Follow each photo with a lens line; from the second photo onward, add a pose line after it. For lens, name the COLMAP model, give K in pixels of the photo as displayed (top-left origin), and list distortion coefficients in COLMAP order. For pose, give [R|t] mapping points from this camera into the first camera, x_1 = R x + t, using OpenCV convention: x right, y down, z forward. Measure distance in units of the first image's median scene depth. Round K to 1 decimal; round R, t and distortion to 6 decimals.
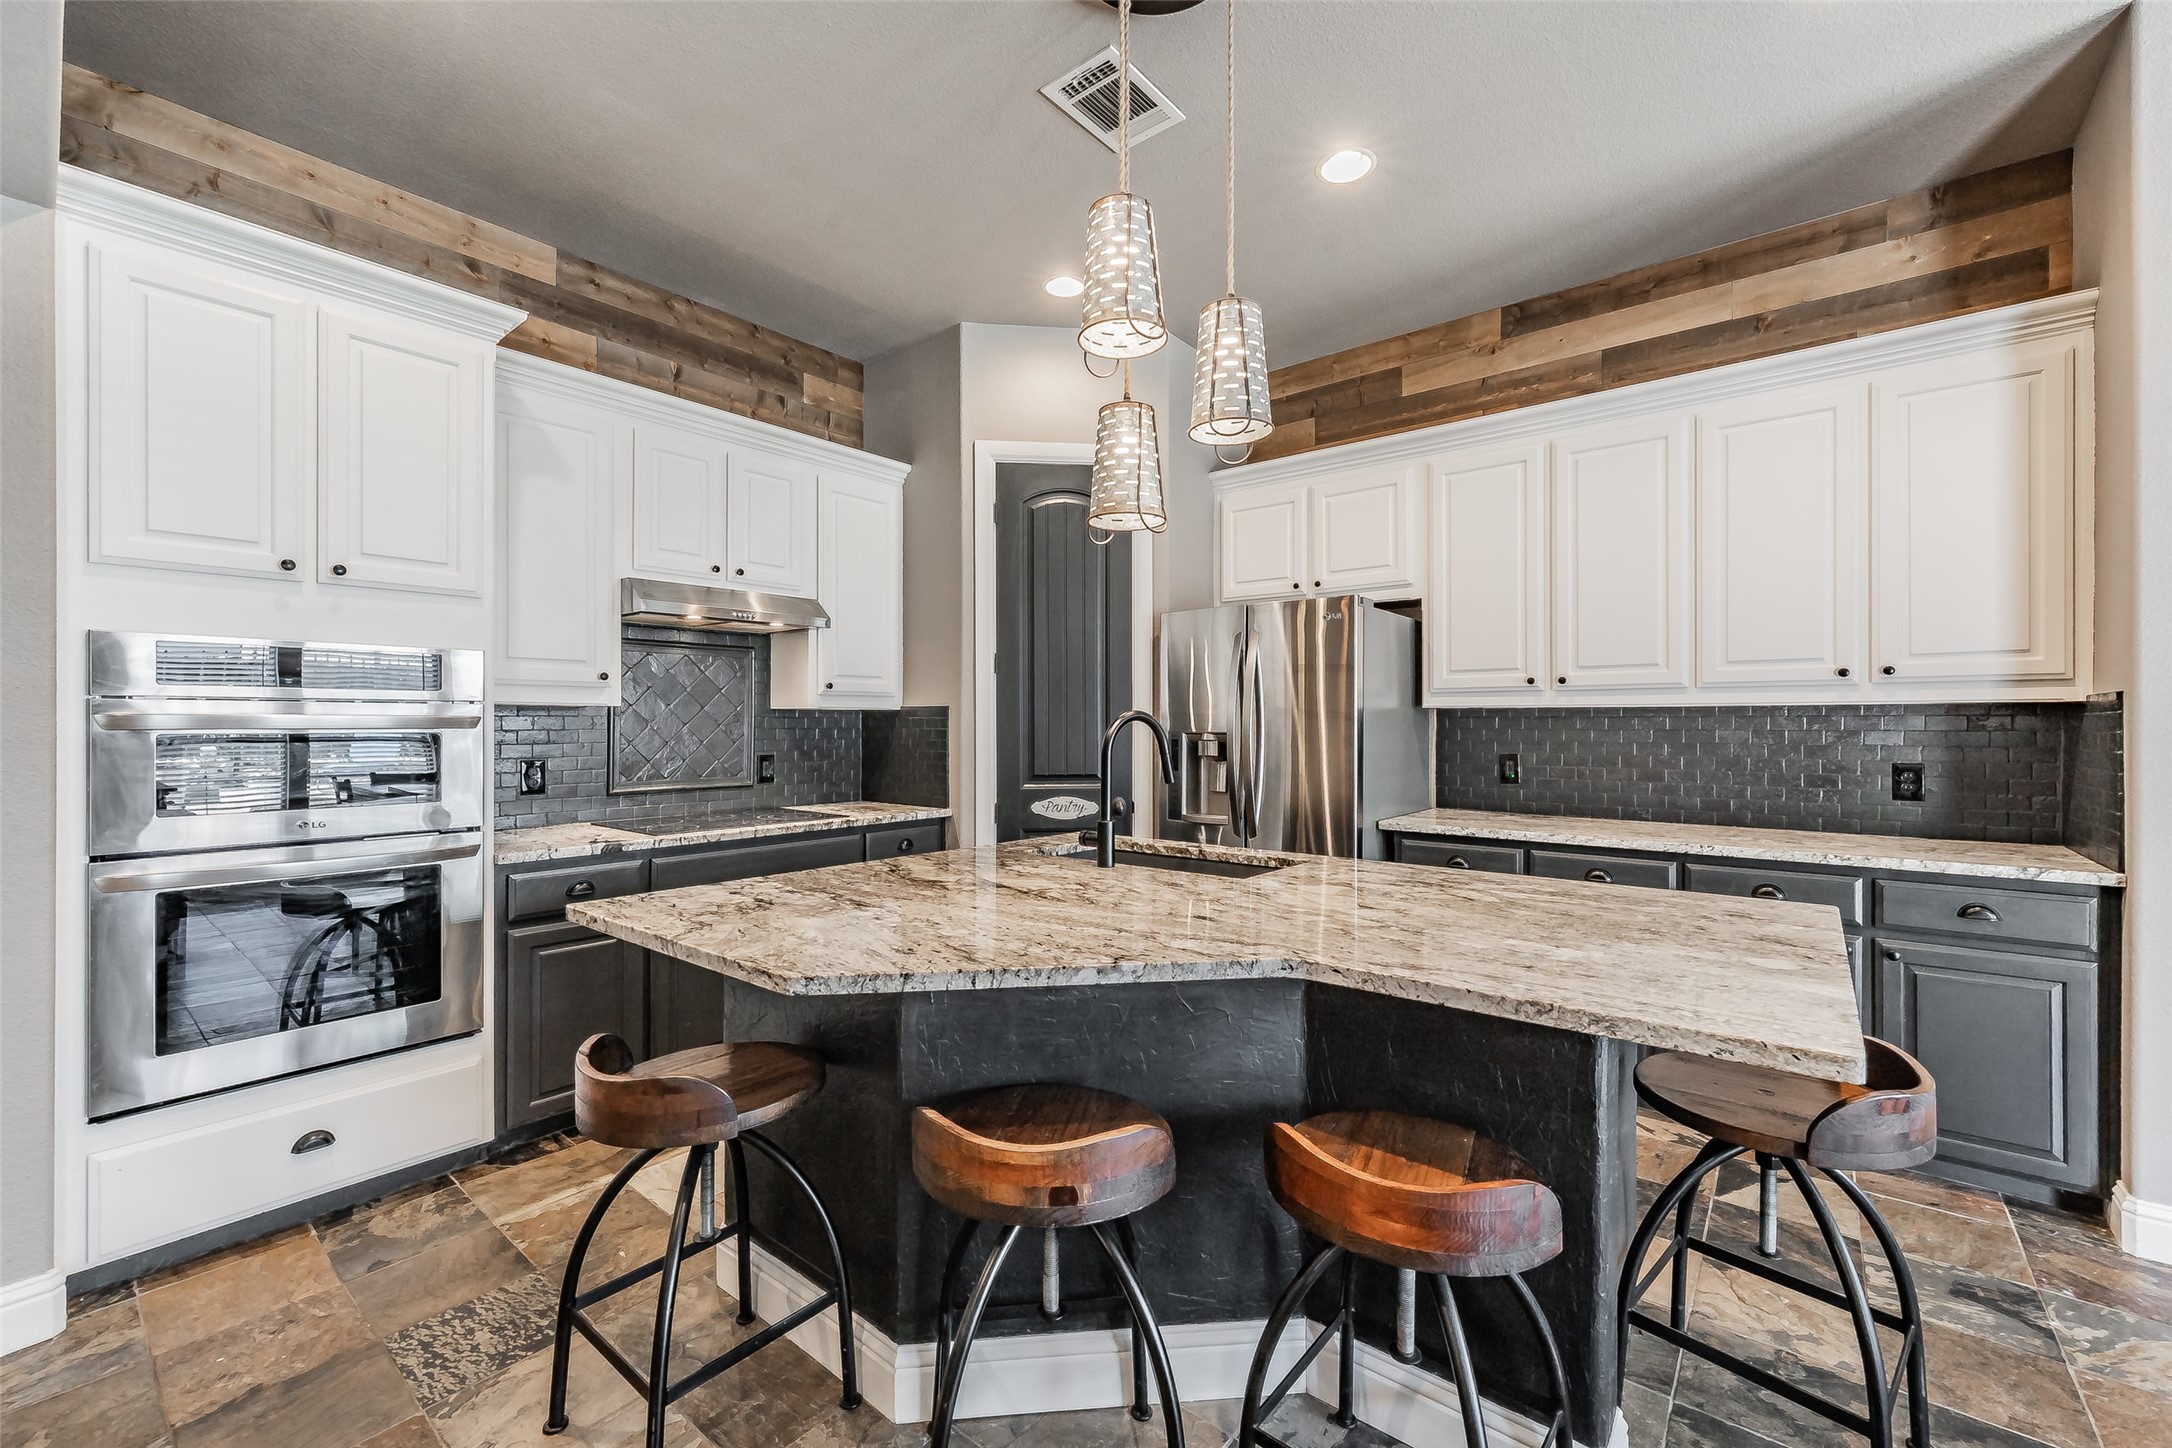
lens RADIAL K [[886.3, 0, 1085.8], [0, 886.3, 720.3], [0, 0, 1]] dist [0.001182, 0.000644]
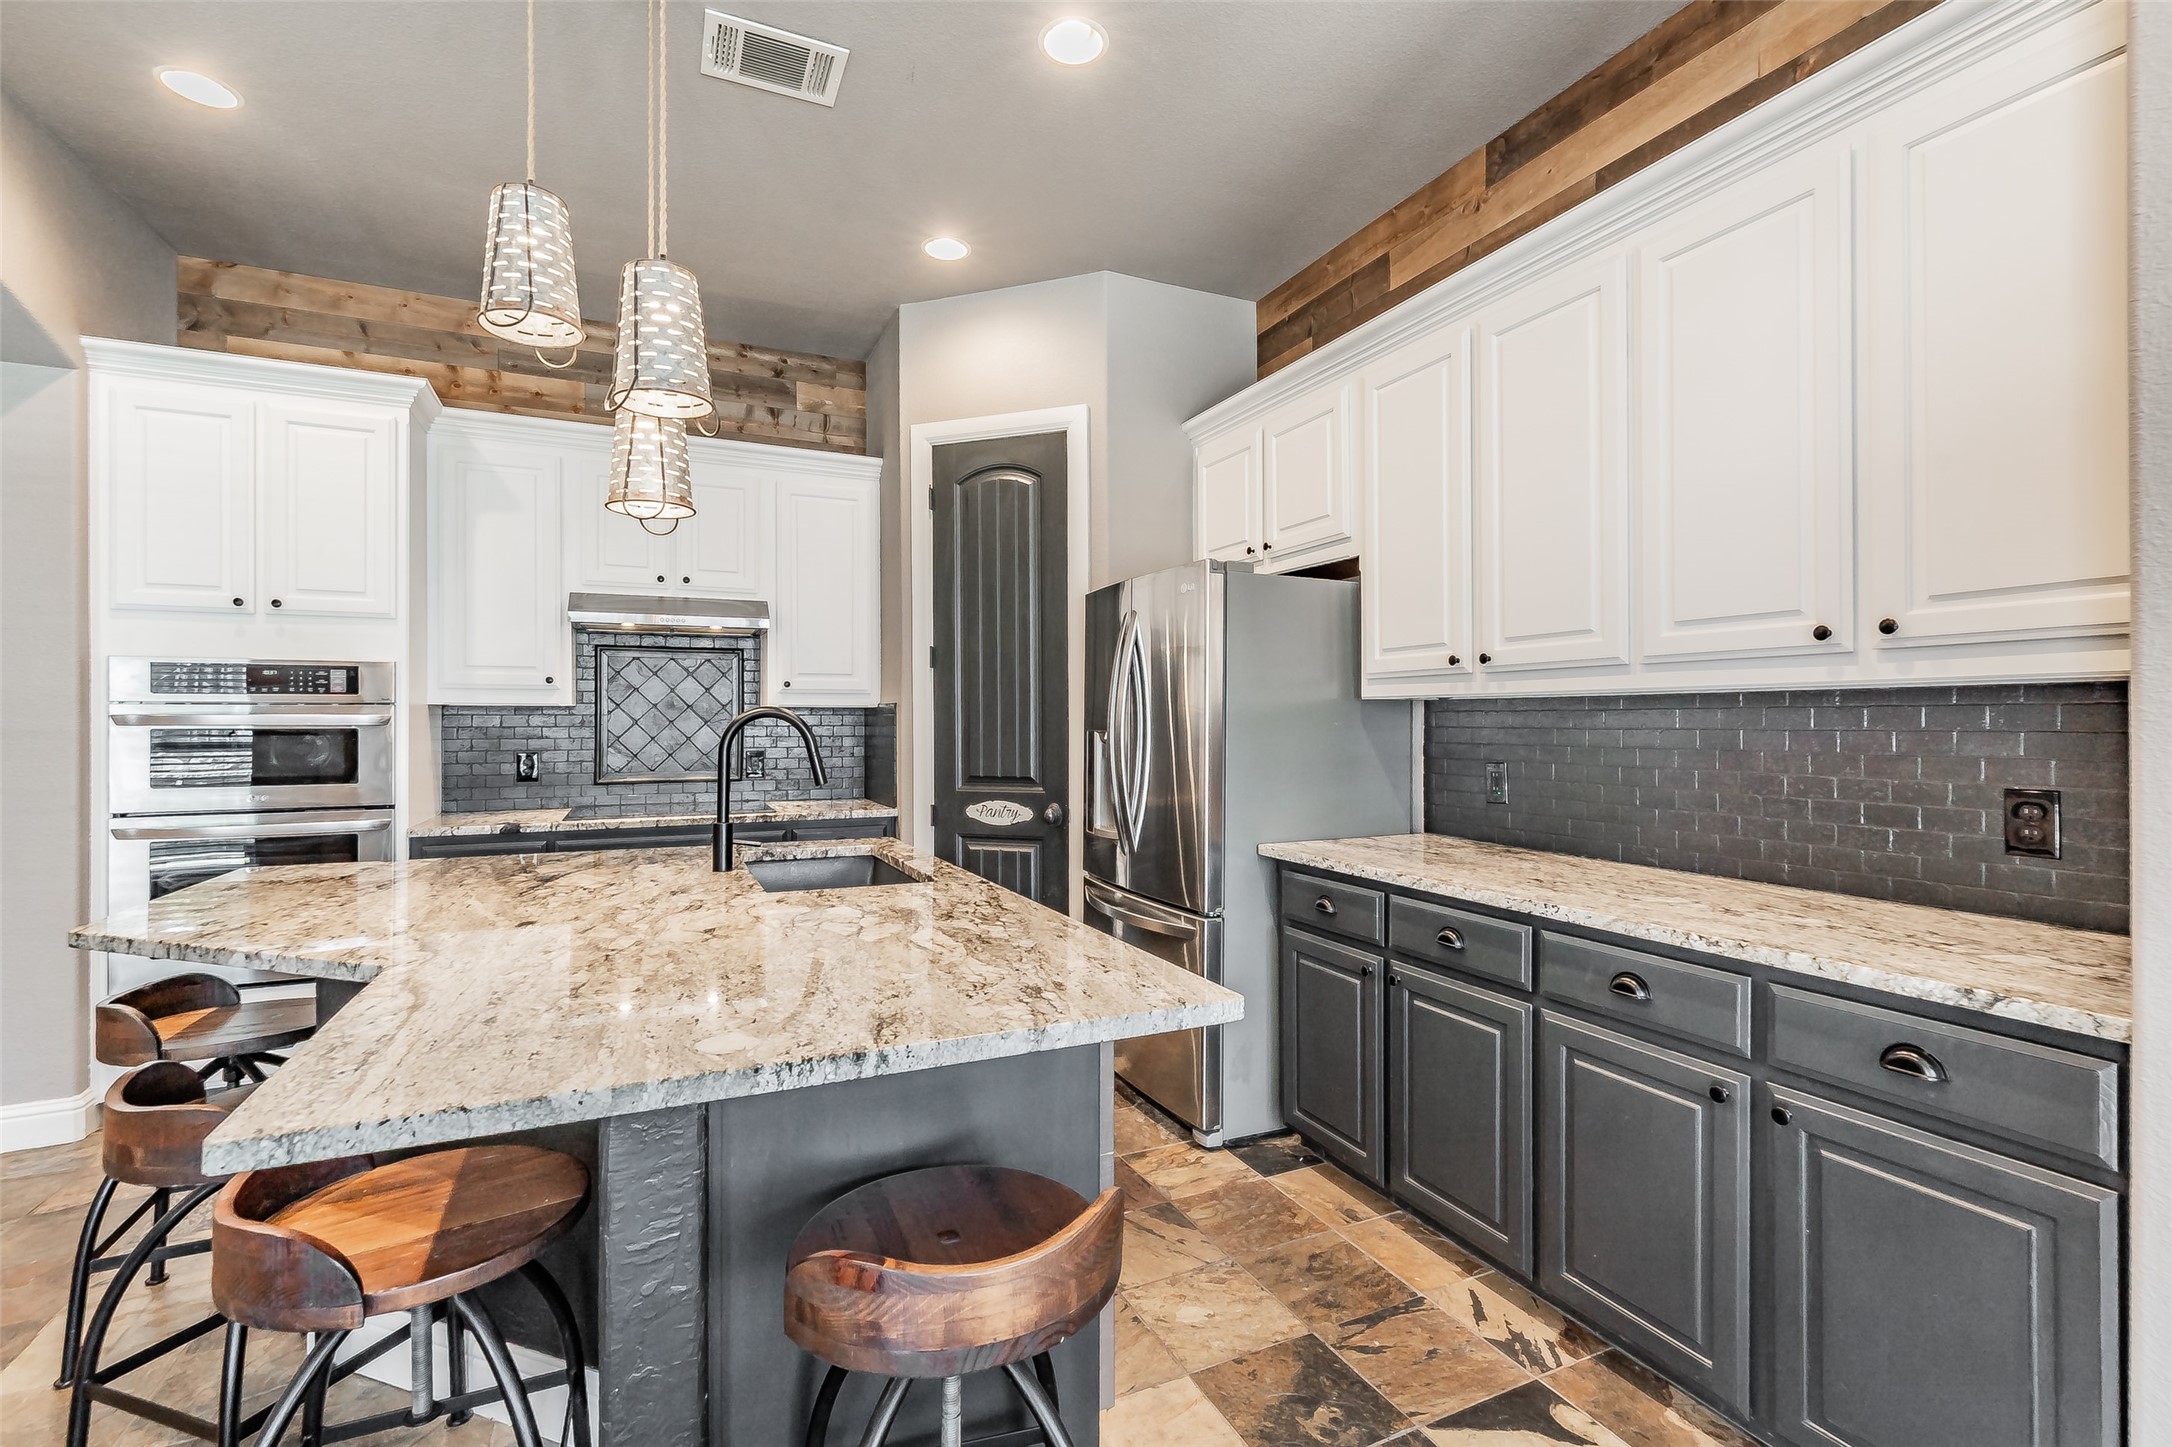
lens RADIAL K [[949.6, 0, 1085.4], [0, 949.6, 721.9], [0, 0, 1]] dist [-0.002742, -0.001616]
pose [[0.901315, -0.000557, -0.433164, 0.517598], [0.002135, 0.999993, 0.003156, 0.001941], [0.433160, -0.003769, 0.901309, 0.163595]]
